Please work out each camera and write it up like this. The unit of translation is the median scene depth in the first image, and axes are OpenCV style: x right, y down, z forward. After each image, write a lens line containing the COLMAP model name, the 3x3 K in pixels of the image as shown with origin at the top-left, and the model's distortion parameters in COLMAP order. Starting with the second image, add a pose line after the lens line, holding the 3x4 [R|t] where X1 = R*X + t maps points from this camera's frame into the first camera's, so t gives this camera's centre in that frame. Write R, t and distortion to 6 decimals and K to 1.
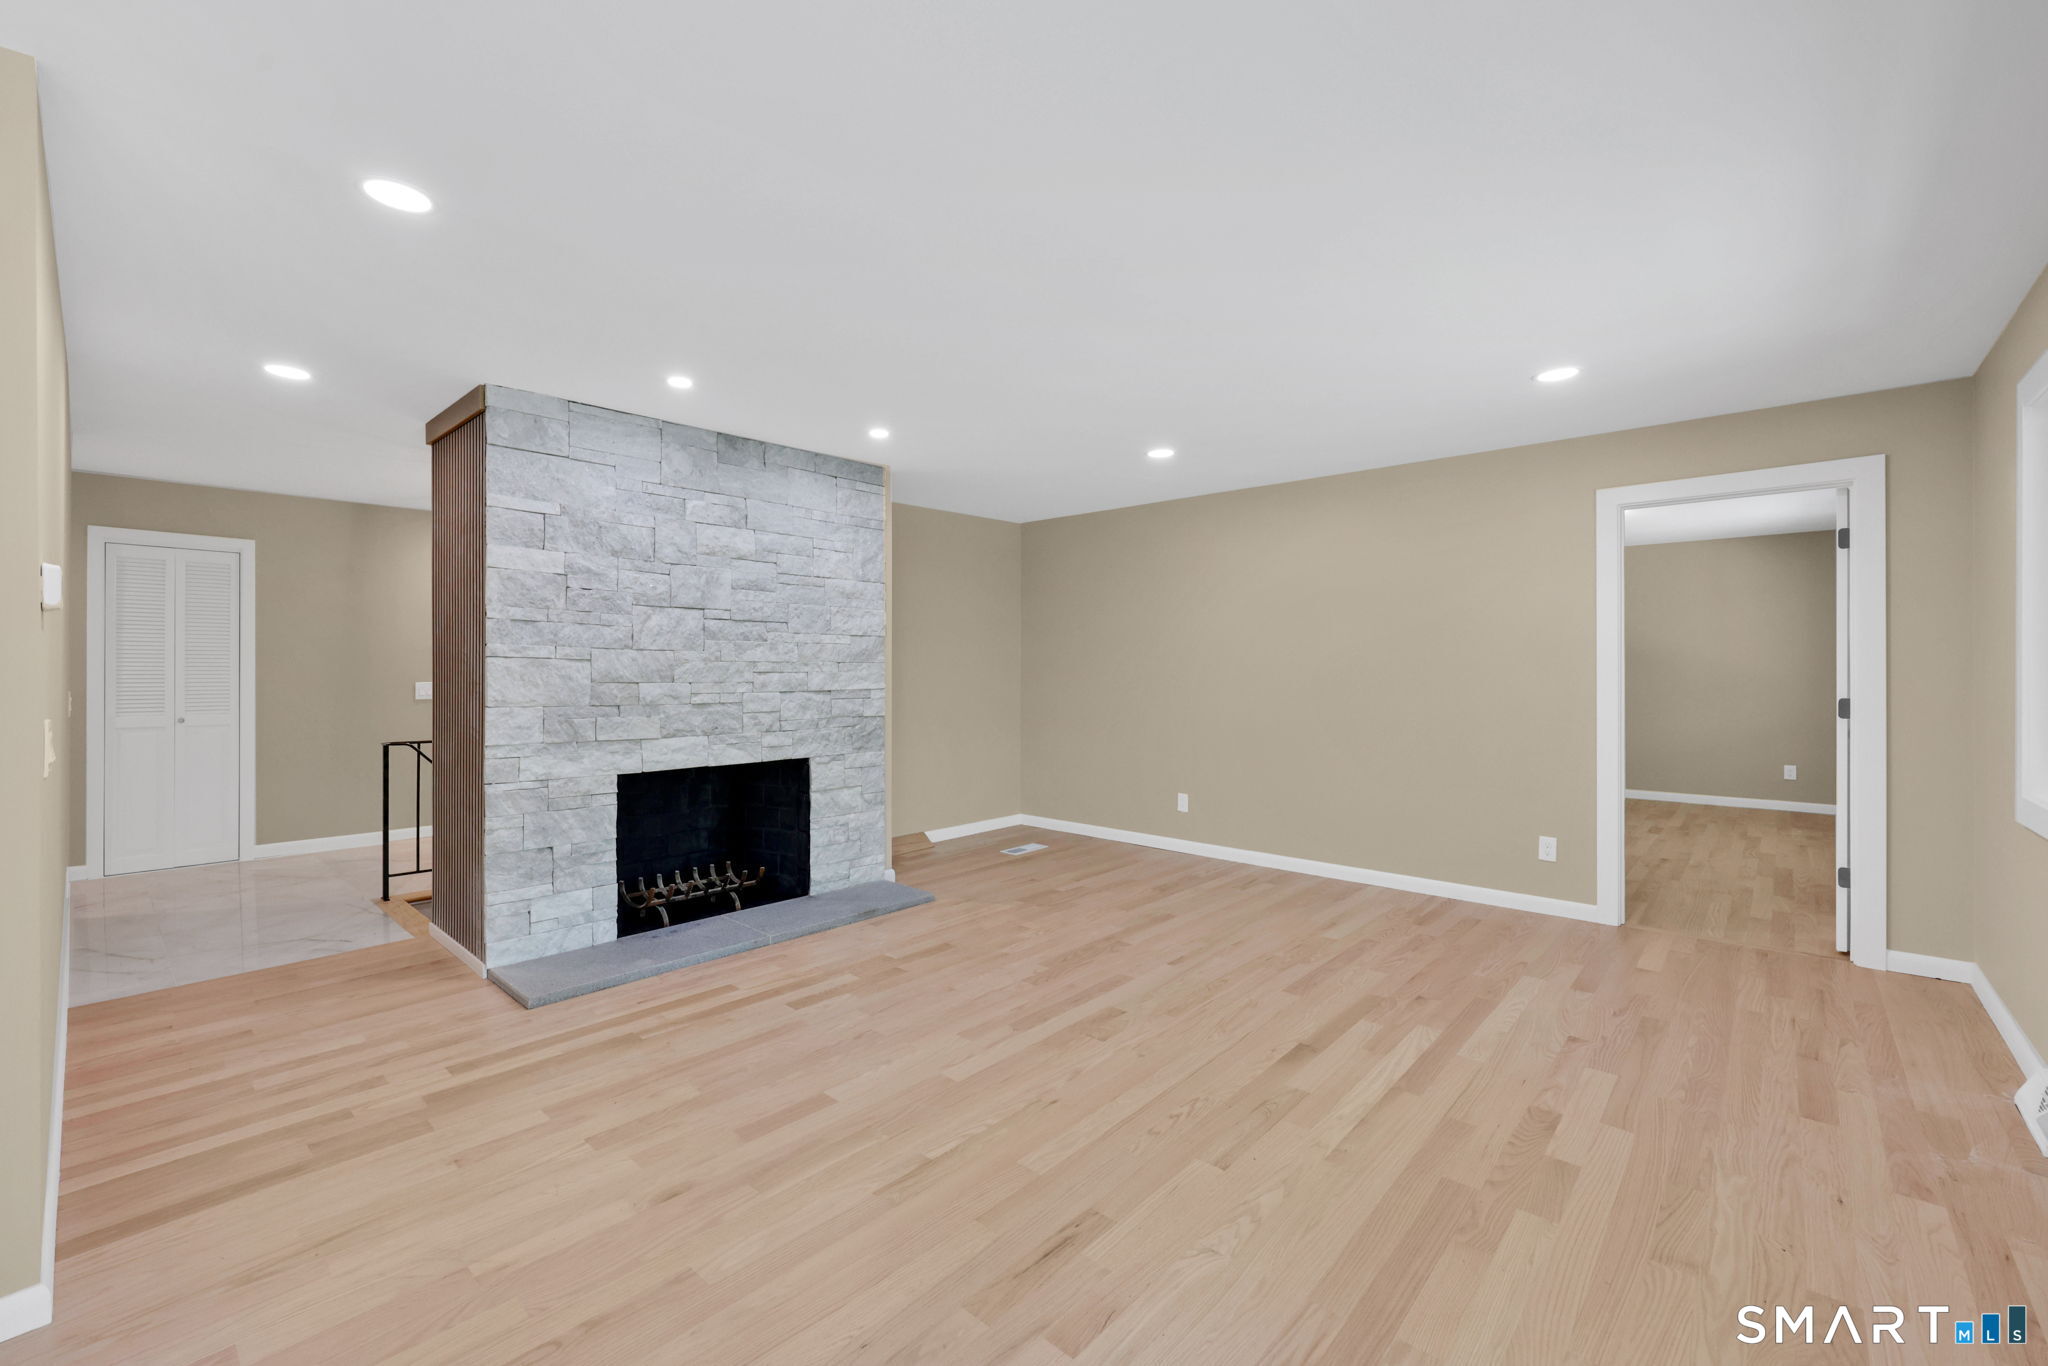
lens RADIAL K [[840.8, 0, 1013.6], [0, 840.8, 675.3], [0, 0, 1]] dist [-0.000339, -0.000030]
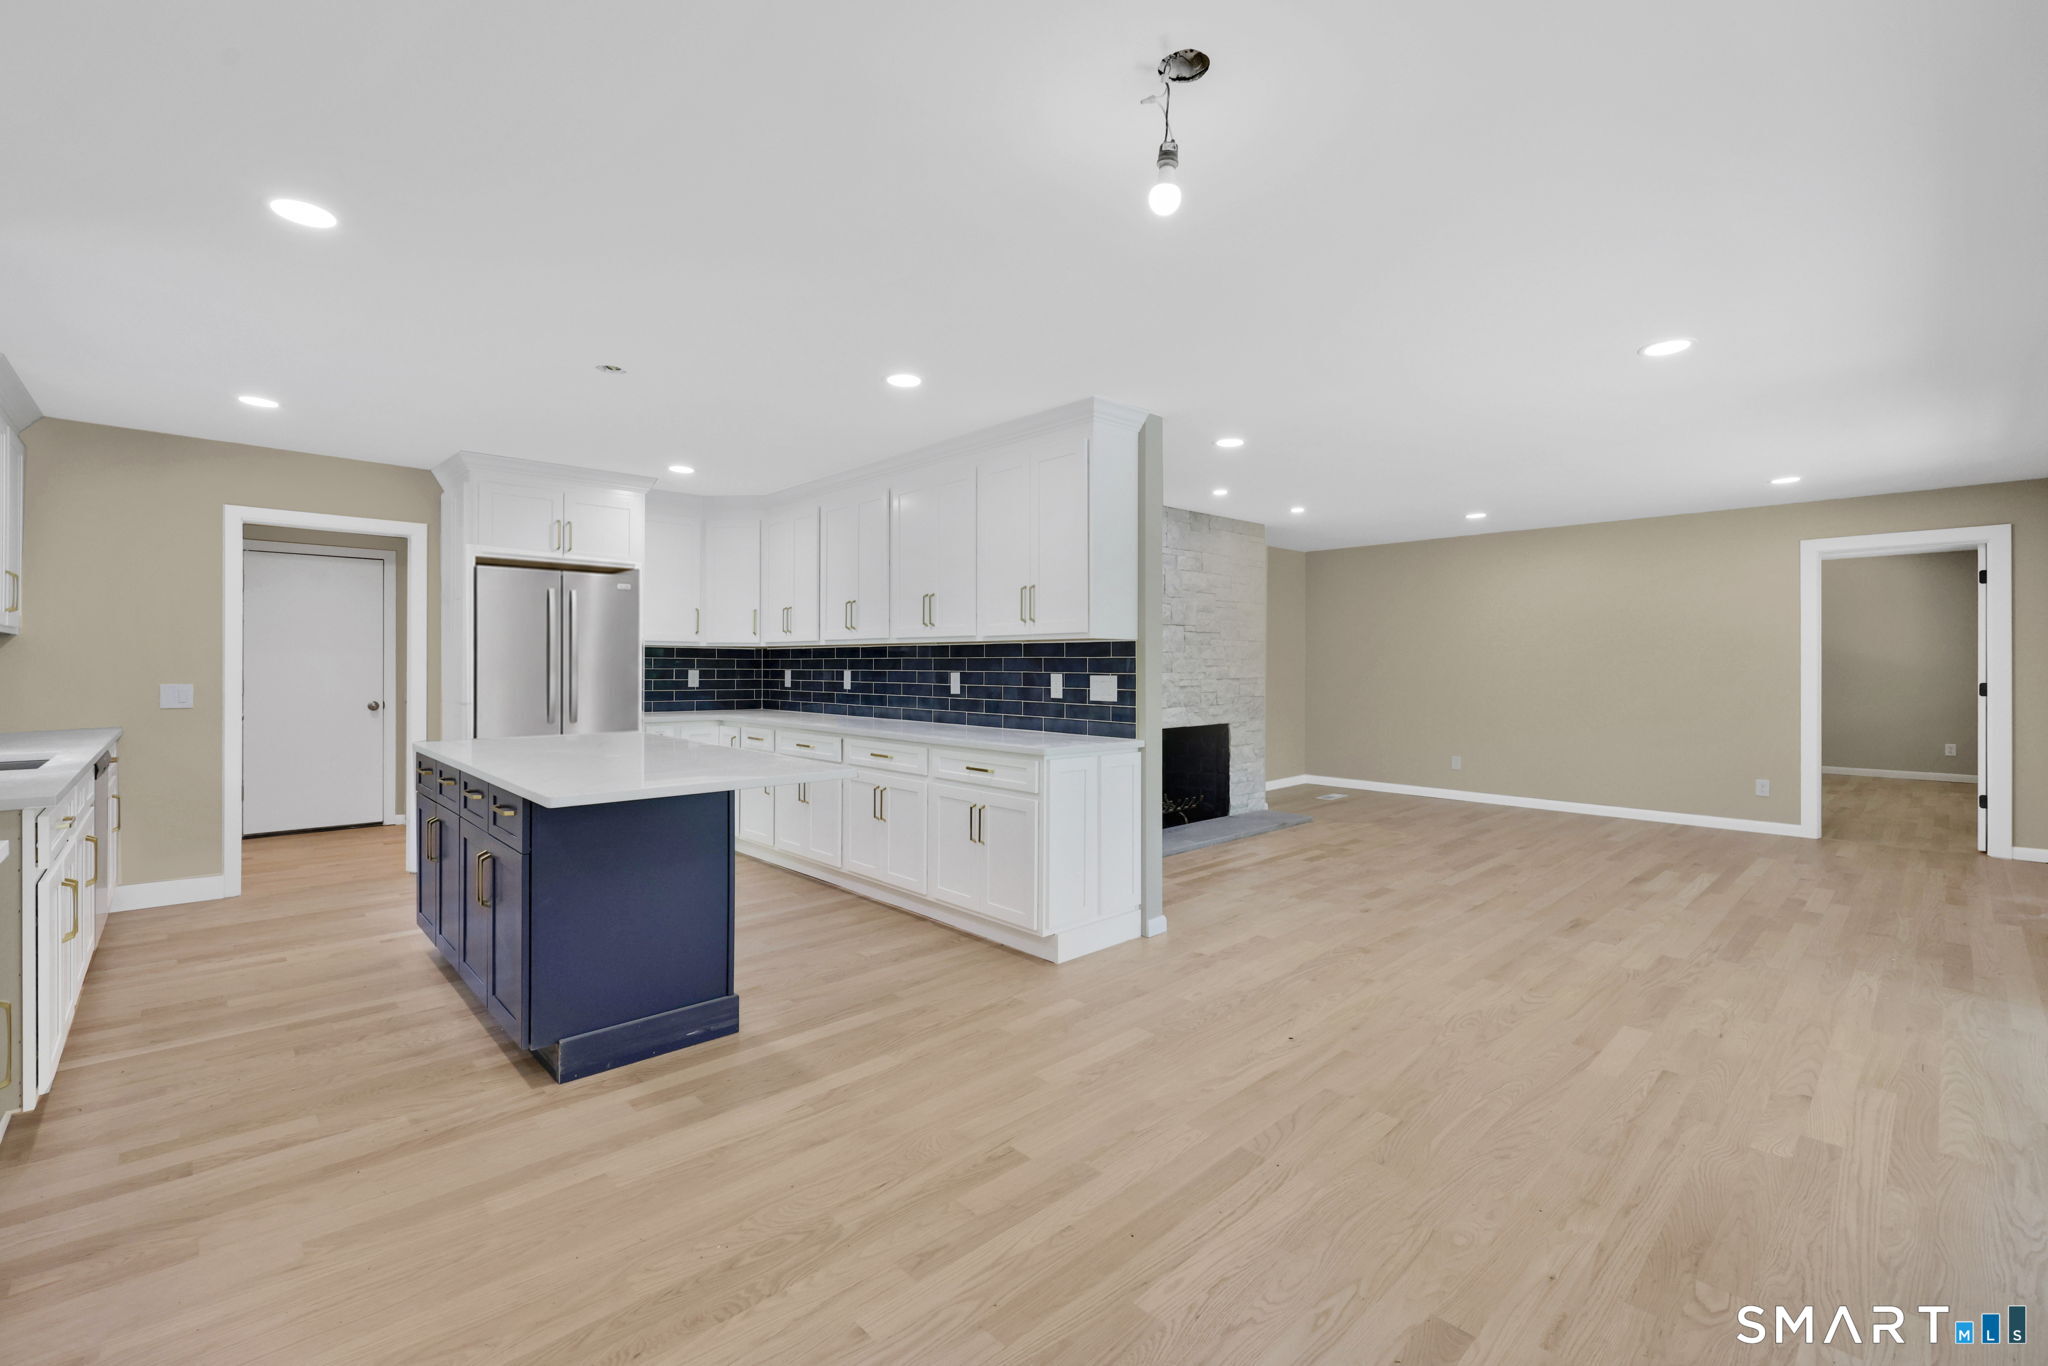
lens RADIAL K [[863.7, 0, 1015.1], [0, 863.7, 670.7], [0, 0, 1]] dist [0.001974, 0.000024]
pose [[0.996444, -0.000246, -0.084252, -0.551754], [0.000323, 1.000000, 0.000897, 0.003445], [0.084252, -0.000921, 0.996444, -0.626082]]
